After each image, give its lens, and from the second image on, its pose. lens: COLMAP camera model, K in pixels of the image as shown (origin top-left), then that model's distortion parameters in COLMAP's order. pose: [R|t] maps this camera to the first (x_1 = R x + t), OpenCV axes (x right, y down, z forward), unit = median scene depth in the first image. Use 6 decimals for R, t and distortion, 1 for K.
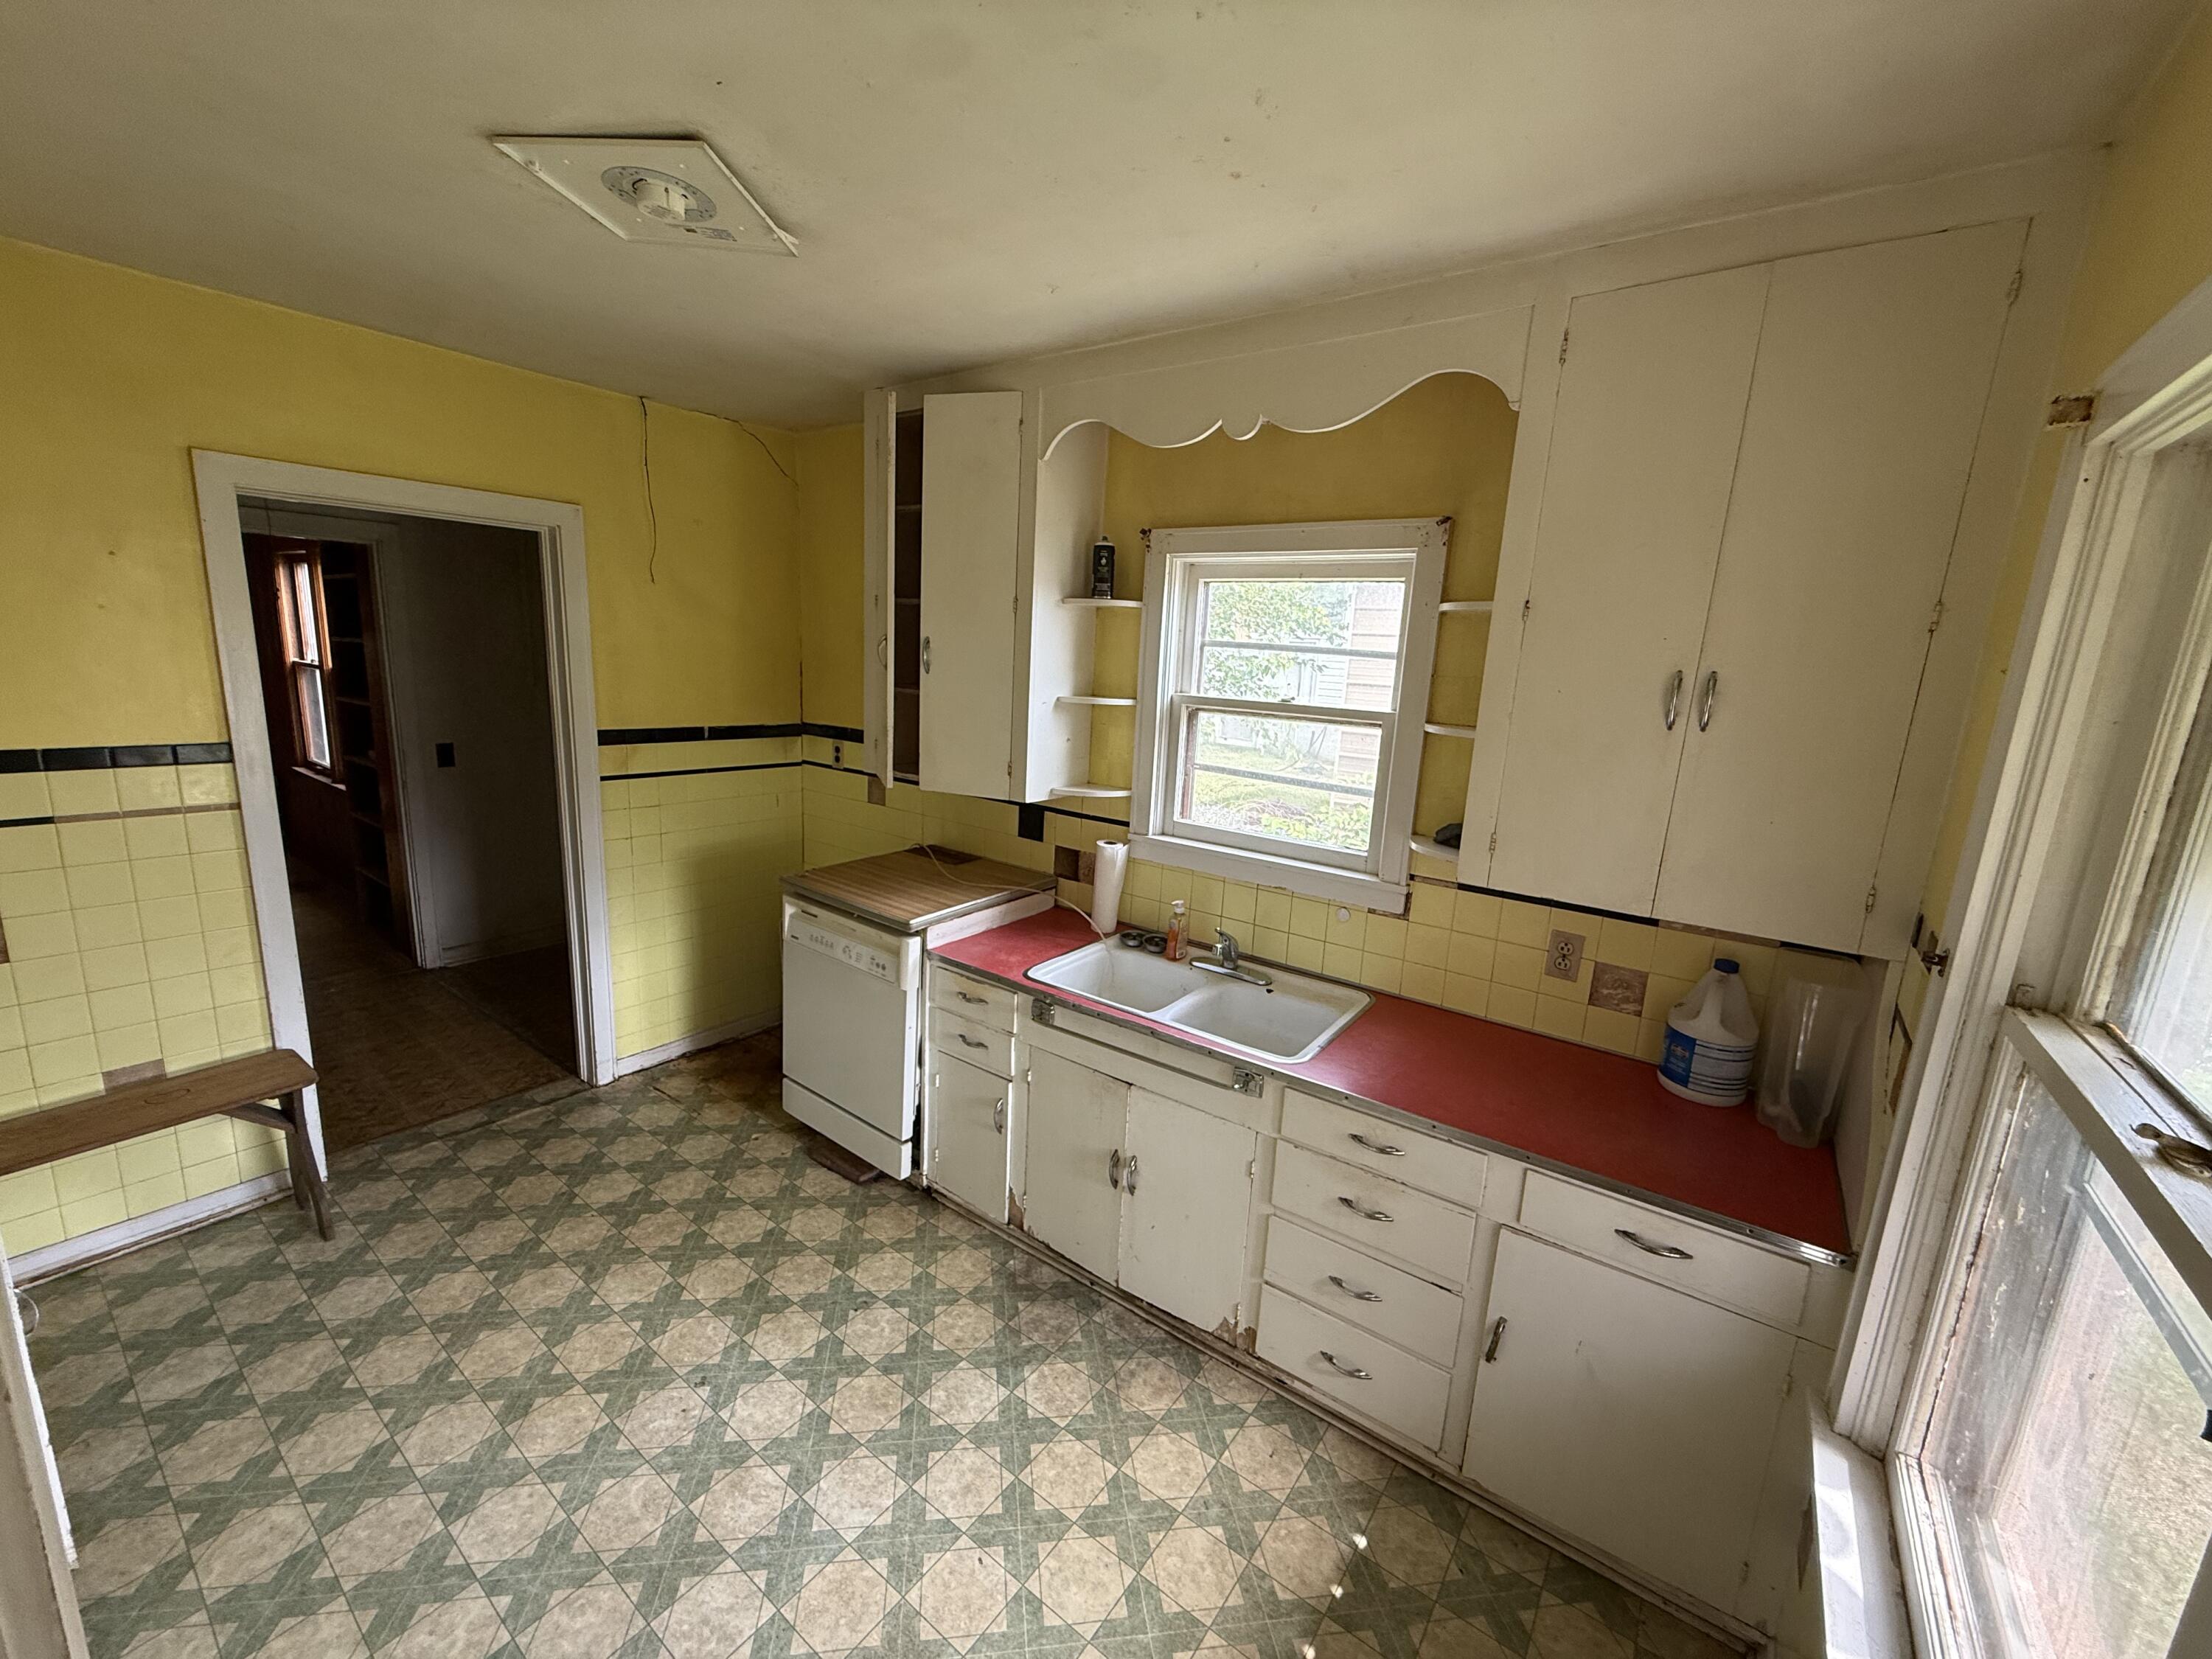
lens RADIAL K [[880.6, 0, 1104.7], [0, 880.6, 833.1], [0, 0, 1]] dist [-0.000201, 0.000020]
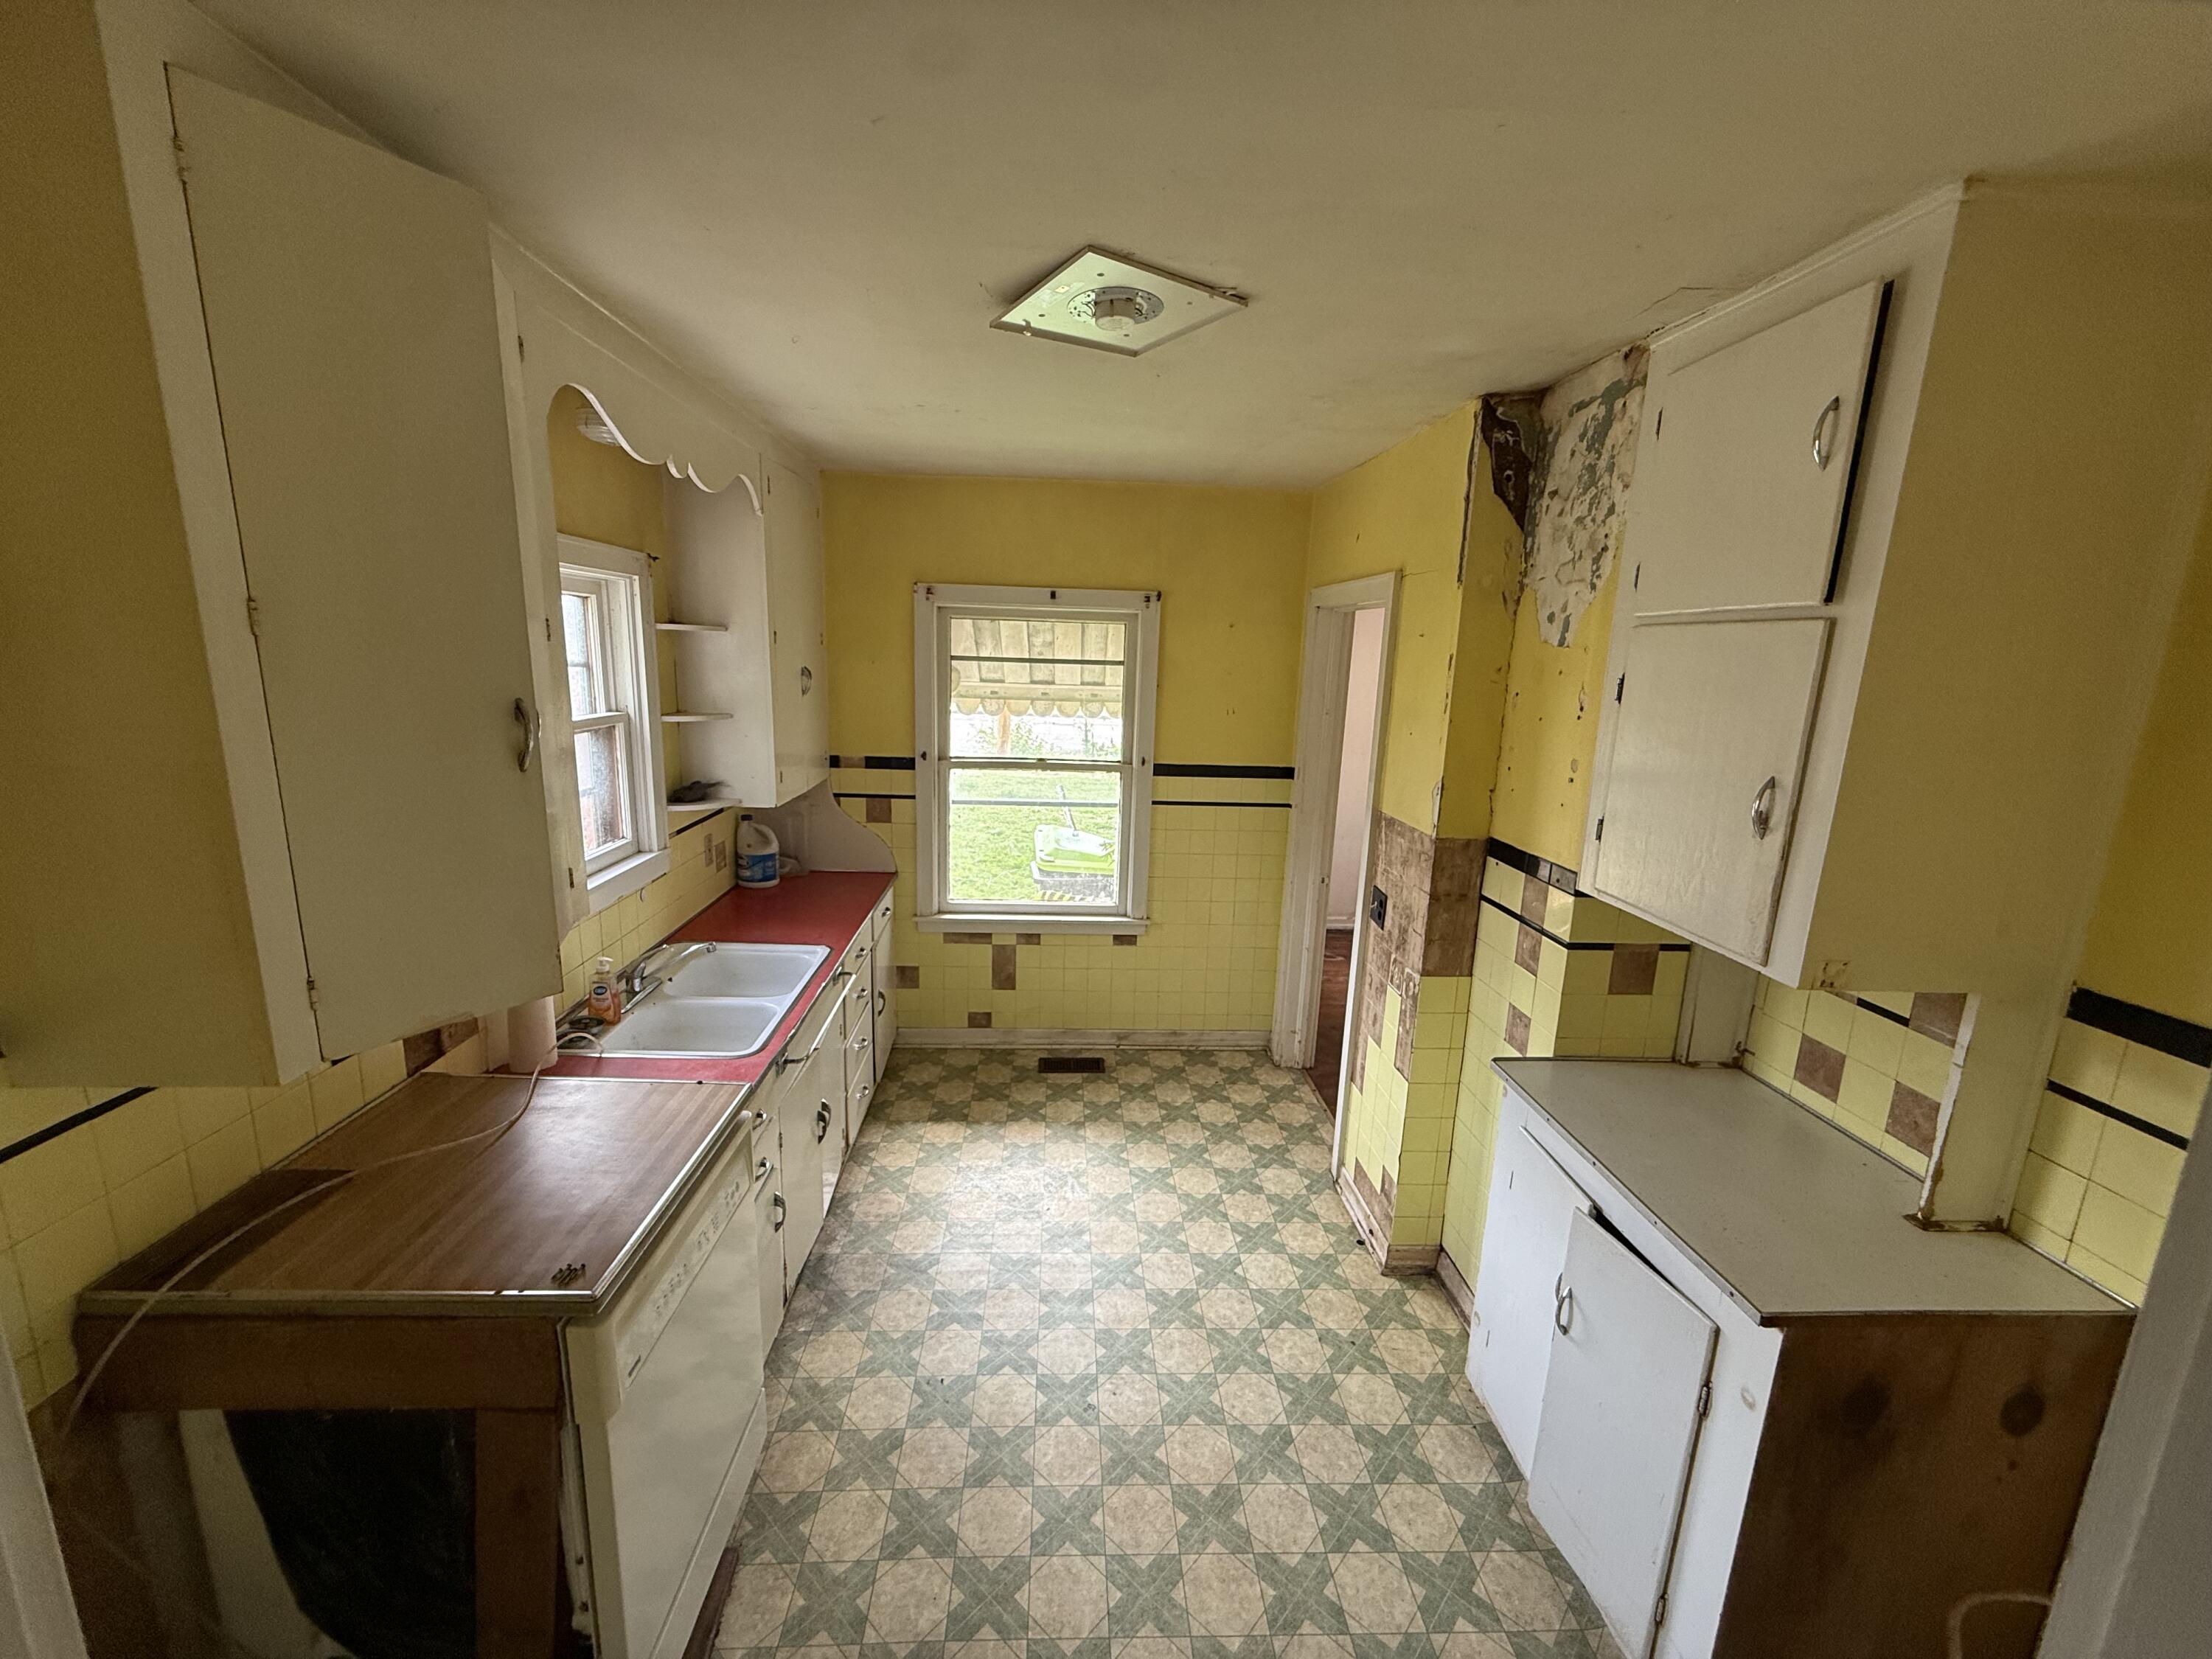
lens RADIAL K [[880.6, 0, 1099.7], [0, 880.6, 829.2], [0, 0, 1]] dist [-0.000201, 0.000020]
pose [[-0.625652, -0.225134, 0.746910, -0.942118], [0.093425, 0.928936, 0.358258, -0.343400], [-0.774488, 0.293925, -0.560158, 1.181401]]
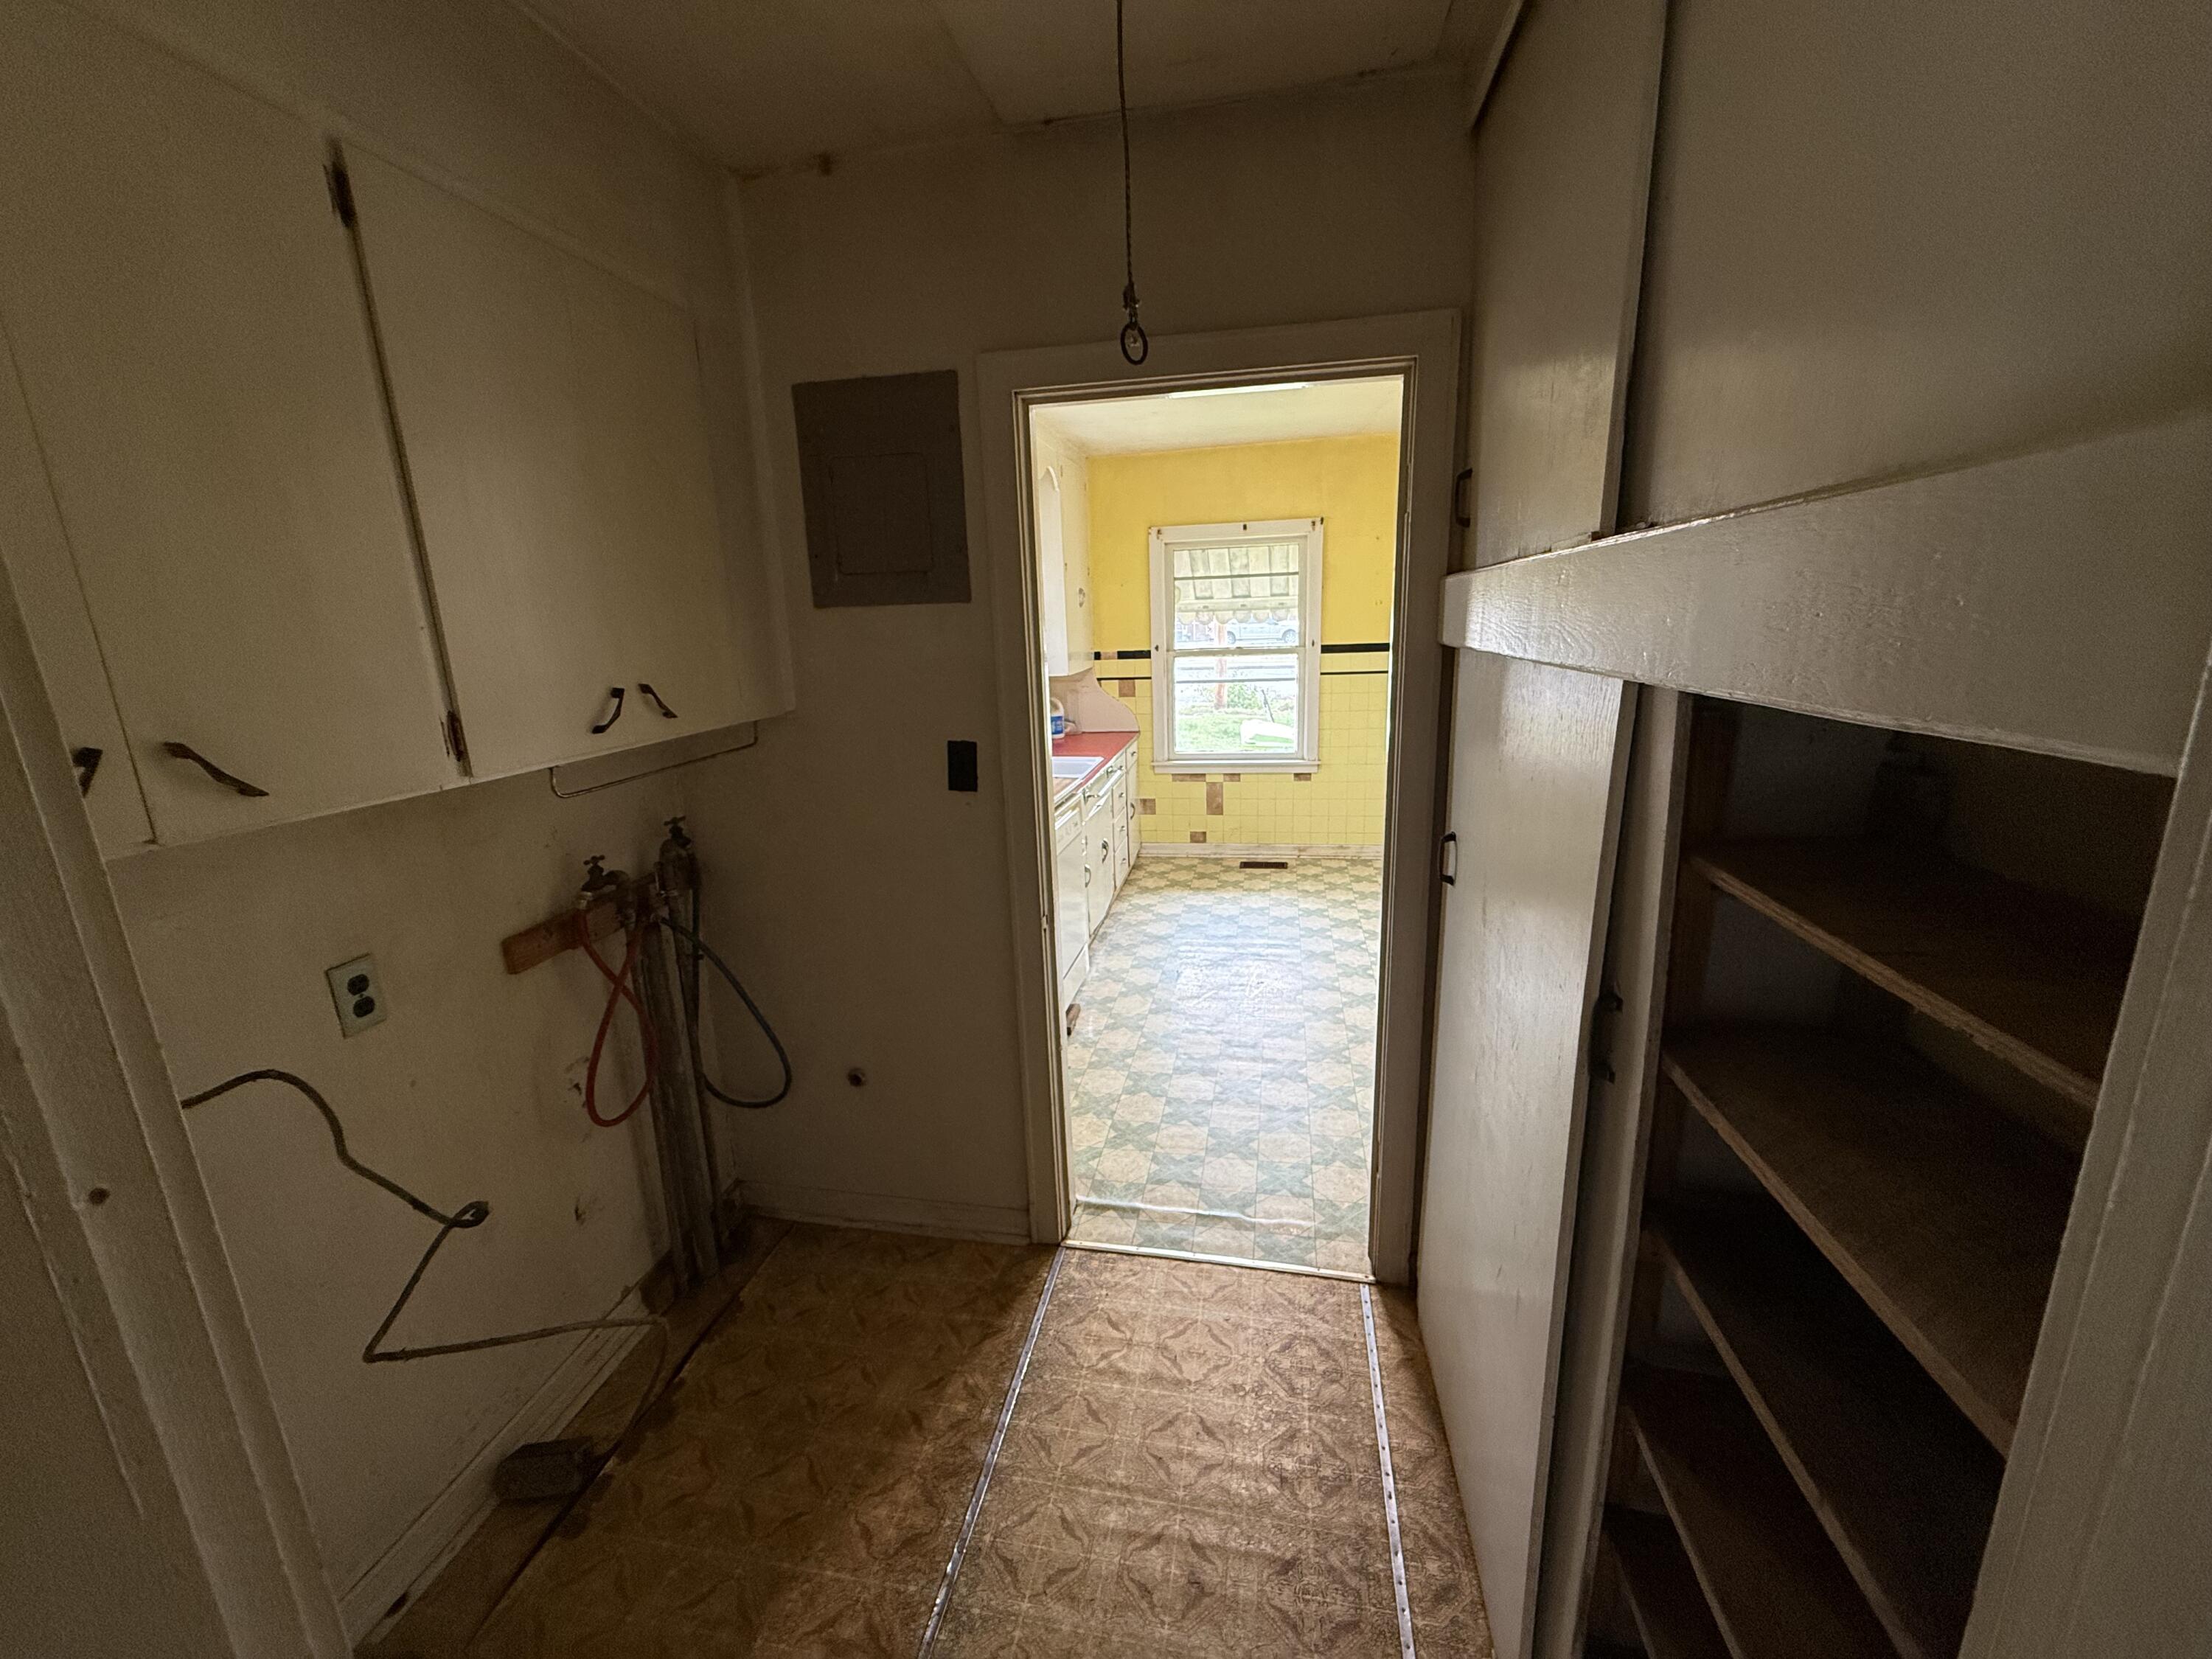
lens RADIAL K [[880.6, 0, 1102.8], [0, 880.6, 825.6], [0, 0, 1]] dist [-0.000201, 0.000020]
pose [[-0.428626, -0.248718, 0.868573, -1.584671], [0.194202, 0.913527, 0.357426, -0.352596], [-0.882363, 0.321881, -0.343260, 1.565372]]
